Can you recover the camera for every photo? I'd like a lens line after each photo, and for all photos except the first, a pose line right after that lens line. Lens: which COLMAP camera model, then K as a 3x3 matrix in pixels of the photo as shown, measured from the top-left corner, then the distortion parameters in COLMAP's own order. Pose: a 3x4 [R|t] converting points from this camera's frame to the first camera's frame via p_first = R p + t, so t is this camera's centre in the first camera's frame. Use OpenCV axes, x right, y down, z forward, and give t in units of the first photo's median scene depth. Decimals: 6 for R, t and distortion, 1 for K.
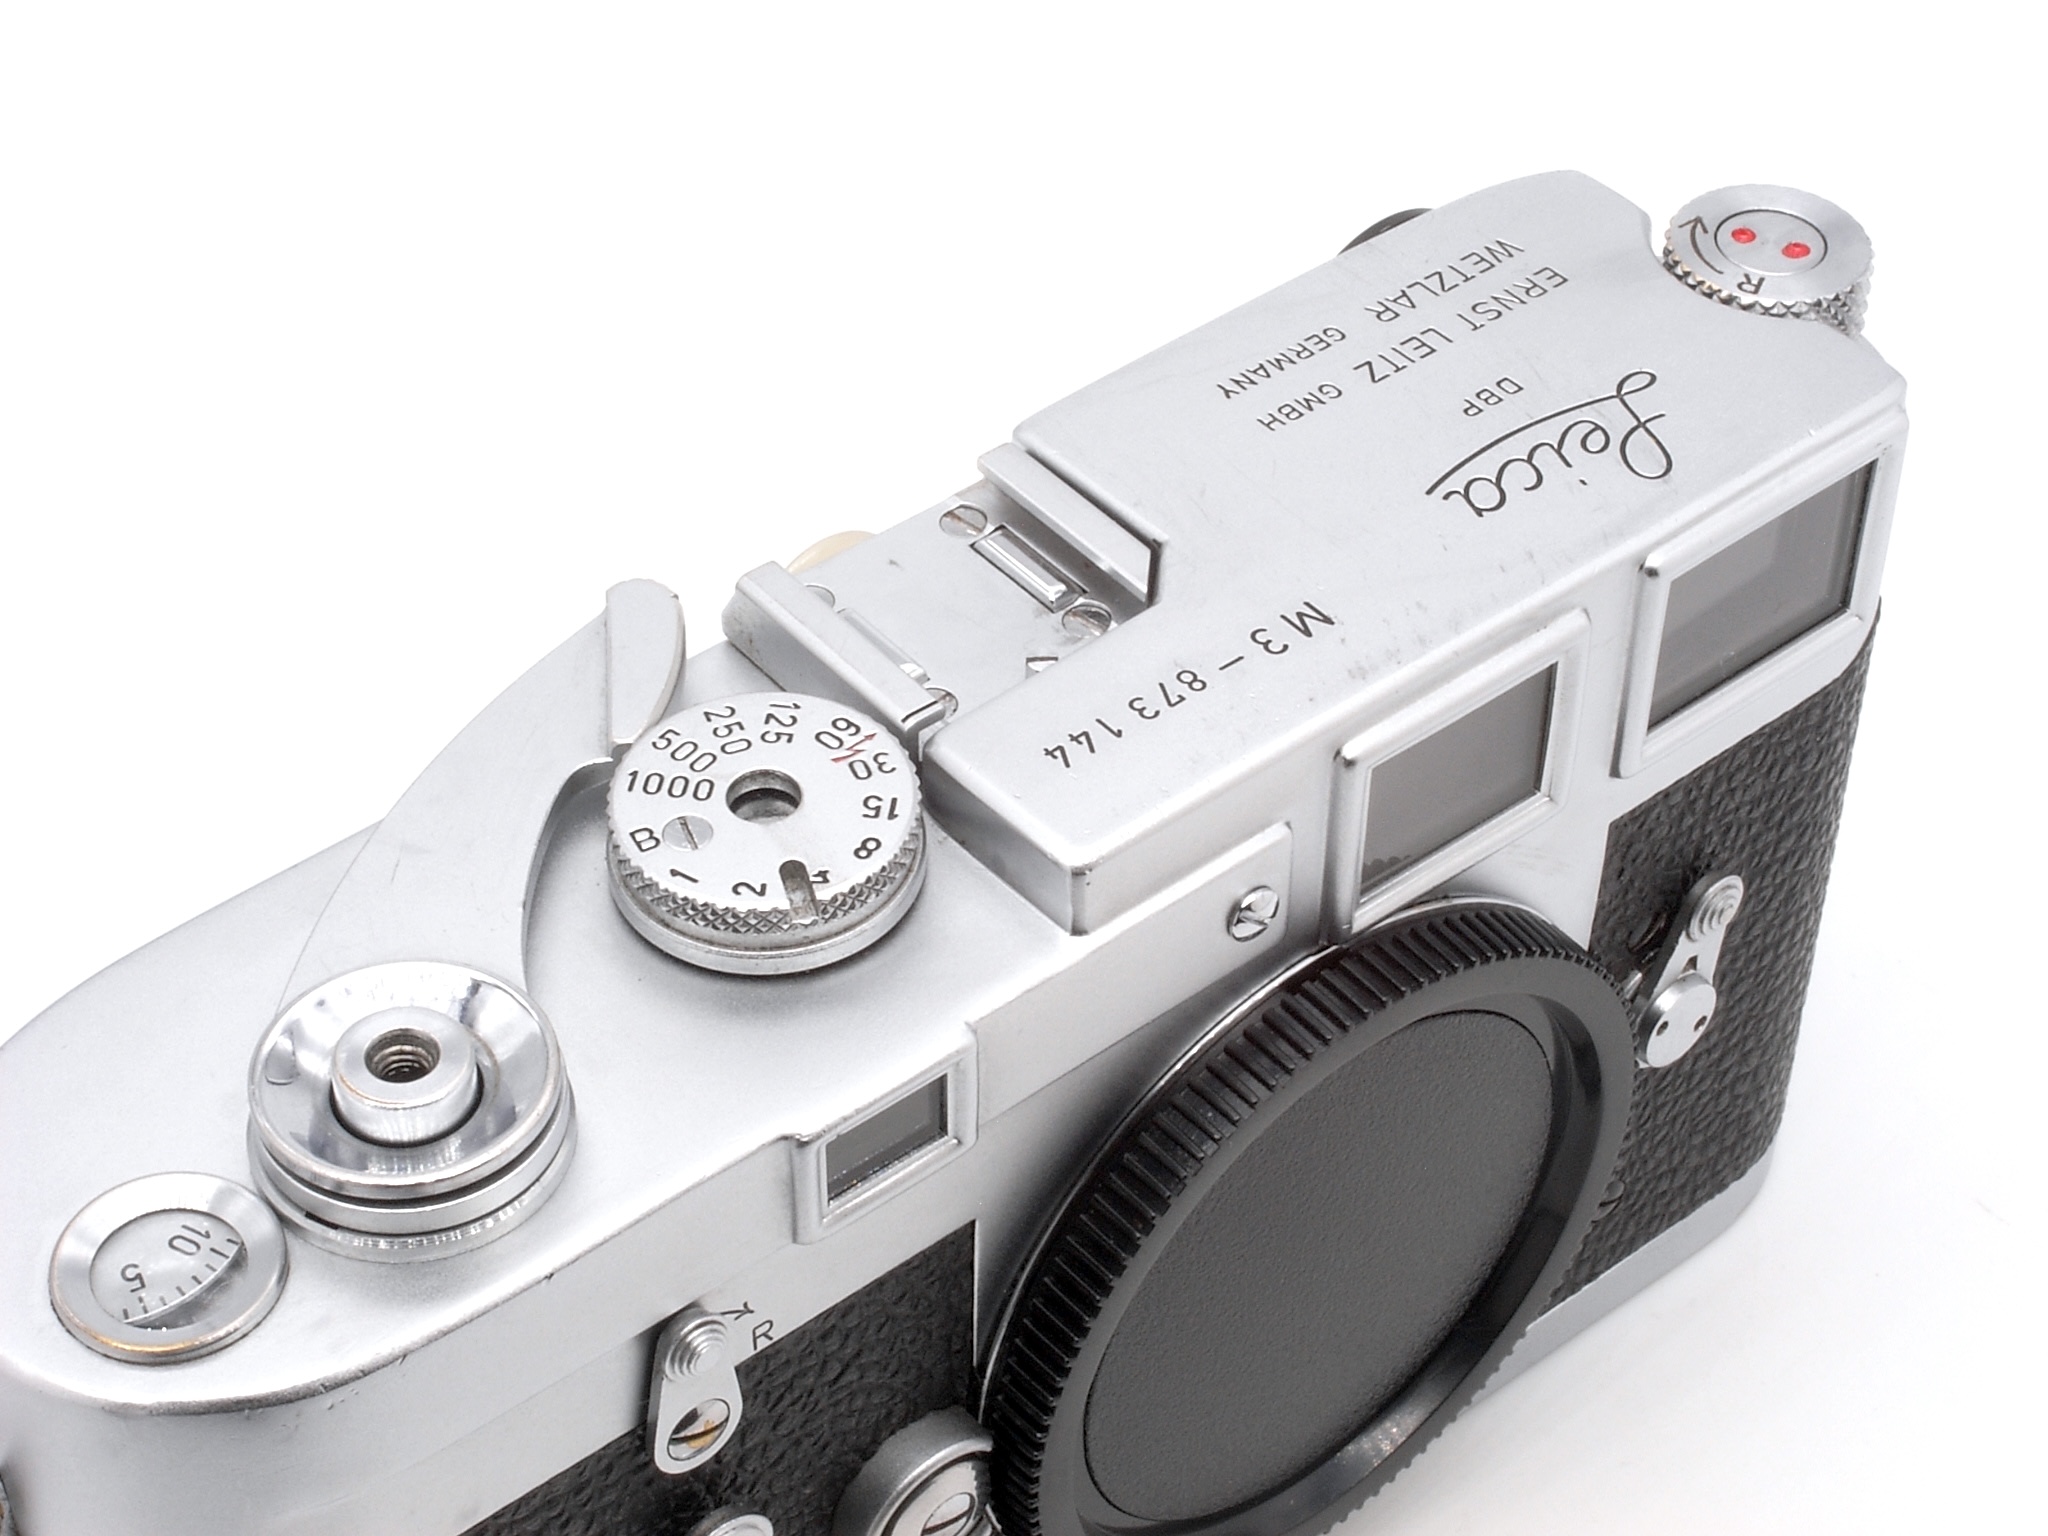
lens RADIAL K [[4045.8, 0, 1024.2], [0, 4045.8, 757.4], [0, 0, 1]] dist [-0.207009, 0.000000]
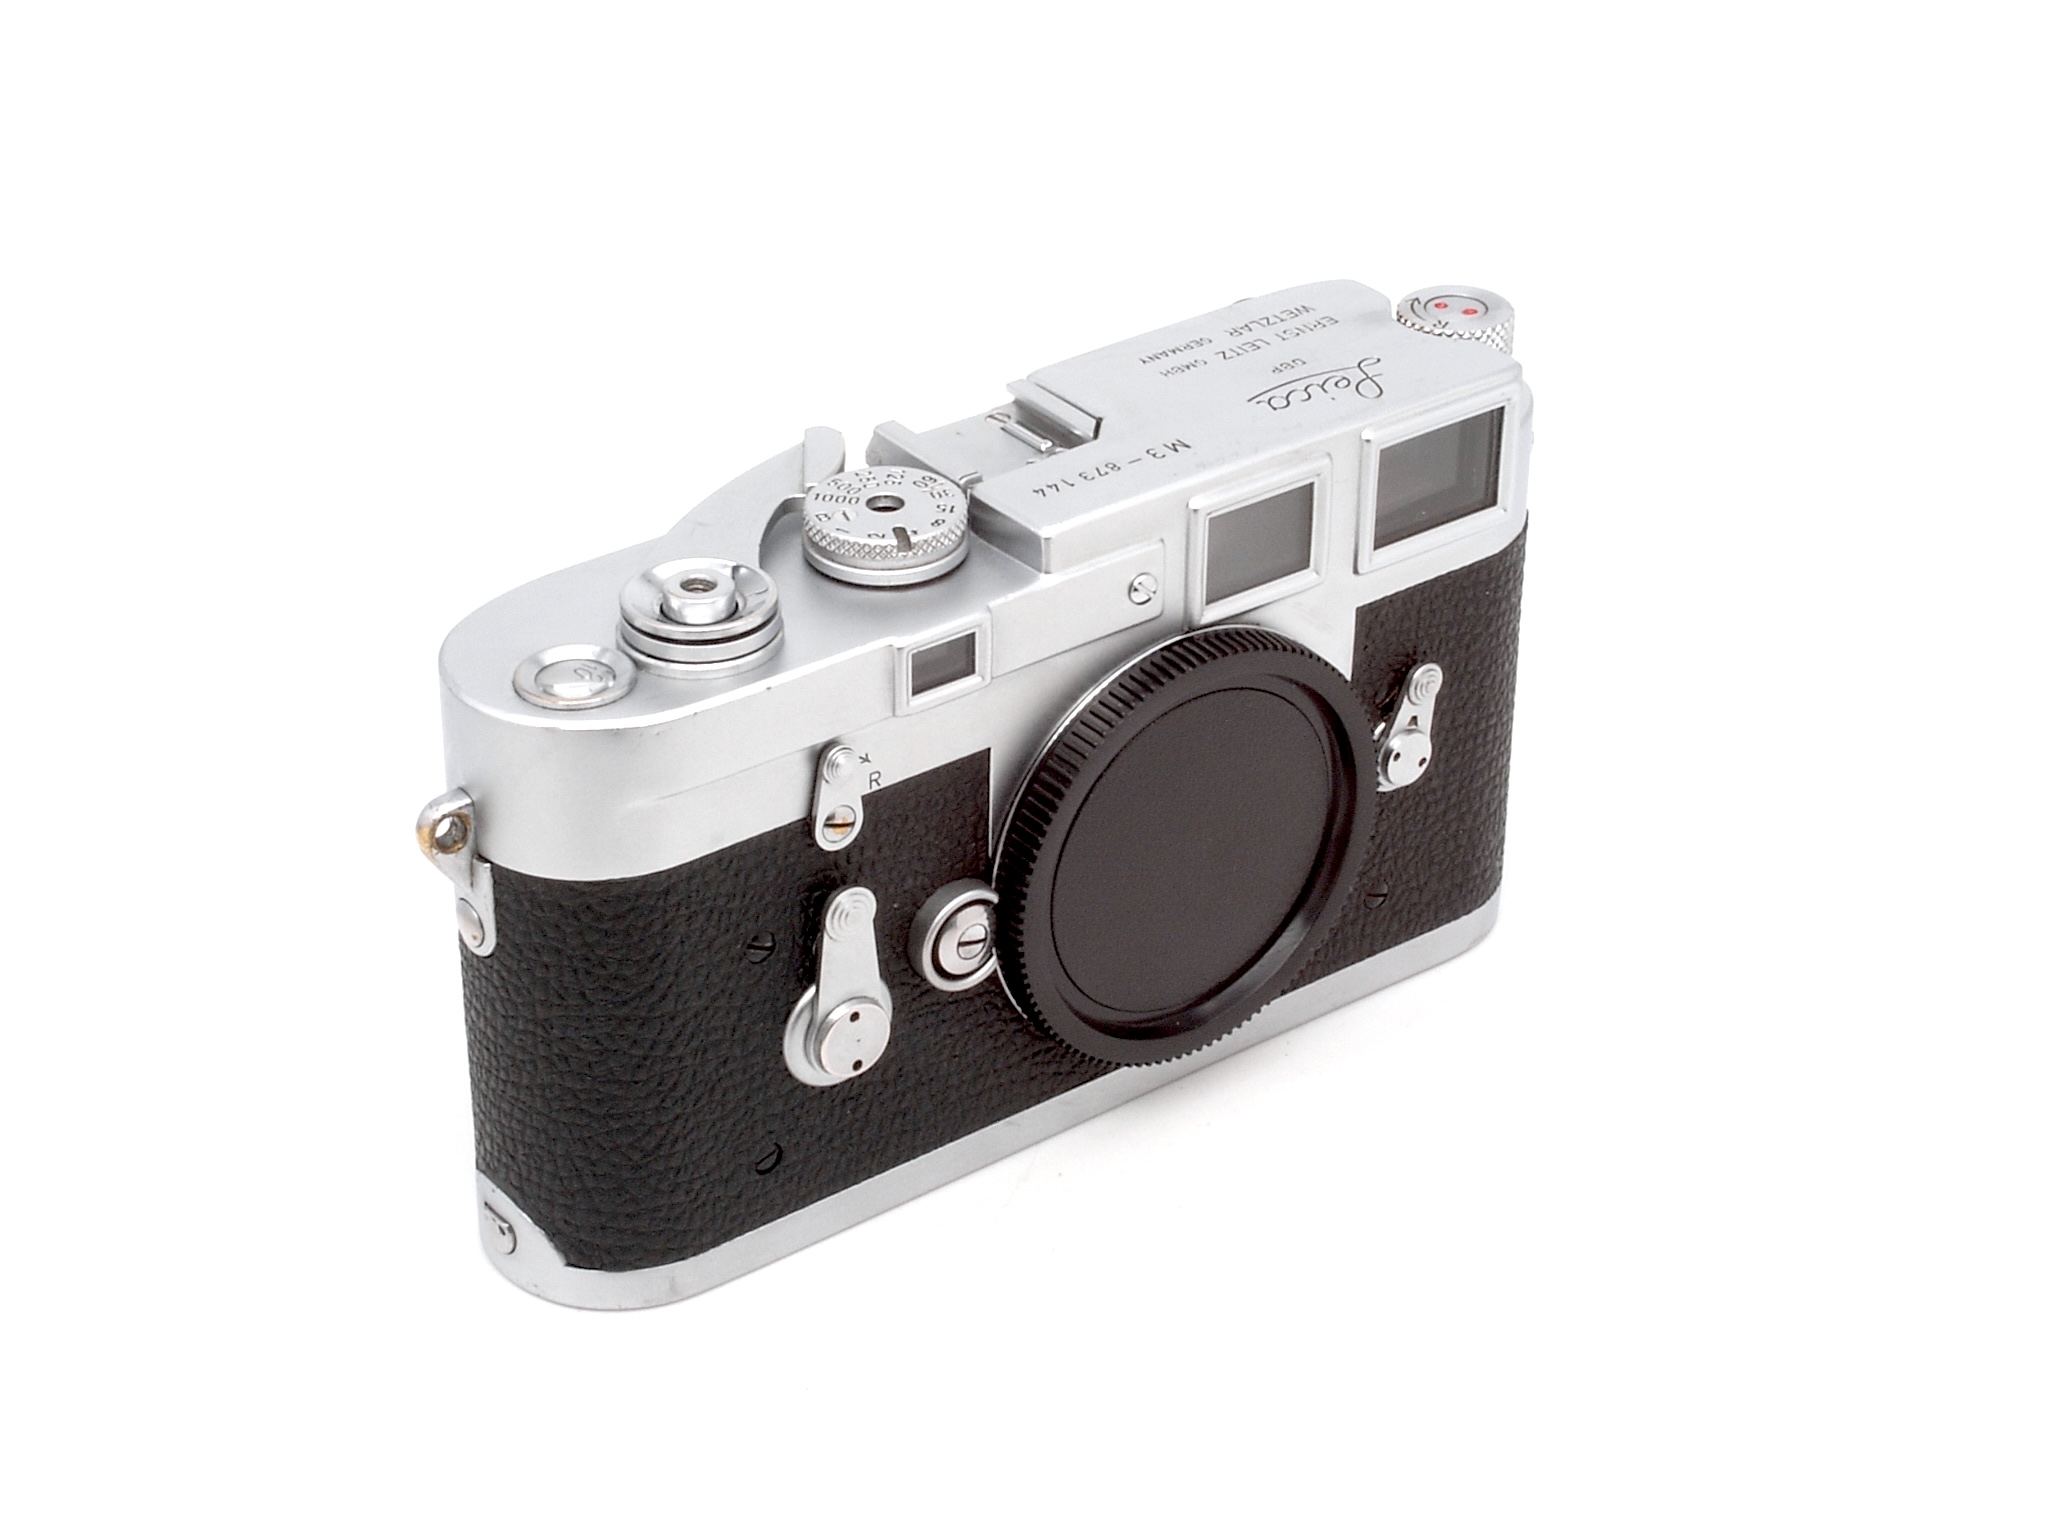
lens RADIAL K [[4045.8, 0, 1035.0], [0, 4045.8, 768.5], [0, 0, 1]] dist [-0.207009, 0.000000]
pose [[0.999495, 0.018794, -0.025605, 0.053089], [-0.023523, 0.979693, -0.199121, 0.468945], [0.021342, 0.199623, 0.979640, -0.778091]]
